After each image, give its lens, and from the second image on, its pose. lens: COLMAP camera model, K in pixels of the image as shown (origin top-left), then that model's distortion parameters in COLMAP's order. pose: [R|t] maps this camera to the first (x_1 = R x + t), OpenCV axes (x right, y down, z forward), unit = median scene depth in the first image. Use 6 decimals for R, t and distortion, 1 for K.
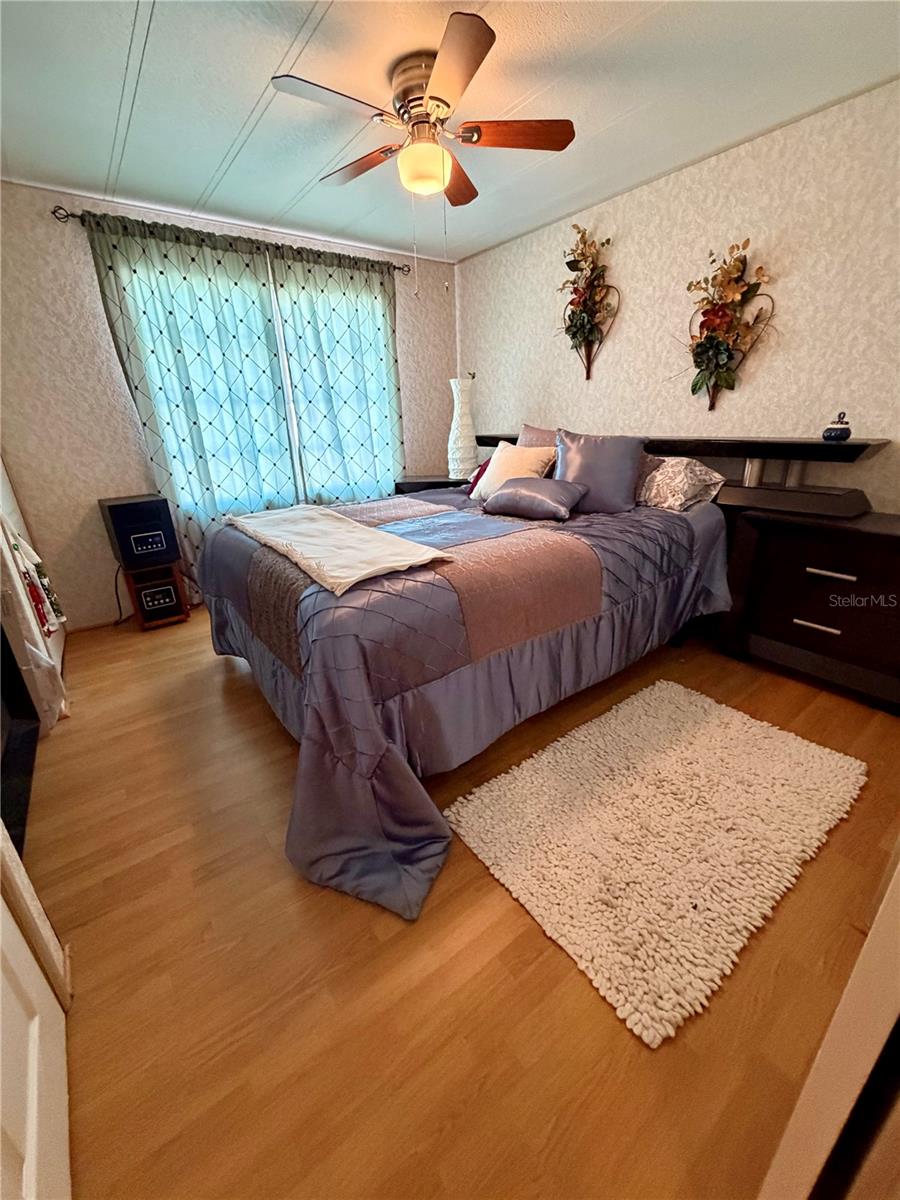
lens RADIAL K [[476.1, 0, 455.1], [0, 476.1, 601.7], [0, 0, 1]] dist [-0.000399, -0.000279]
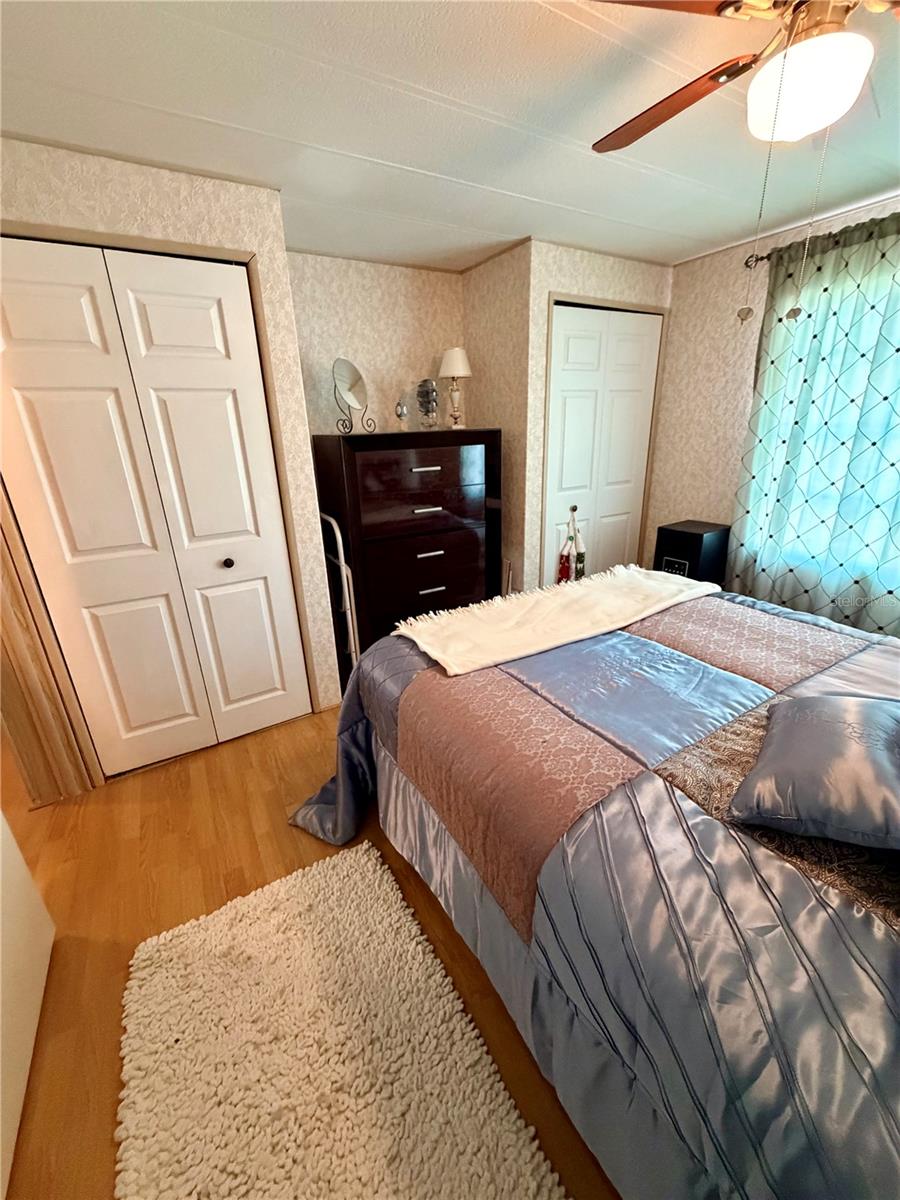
lens RADIAL K [[476.1, 0, 453.7], [0, 476.1, 597.7], [0, 0, 1]] dist [-0.000399, -0.000279]
pose [[-0.131363, 0.372424, -0.918719, 0.563131], [-0.318084, 0.861913, 0.394877, -0.421287], [0.938918, 0.344102, 0.005239, 0.694781]]
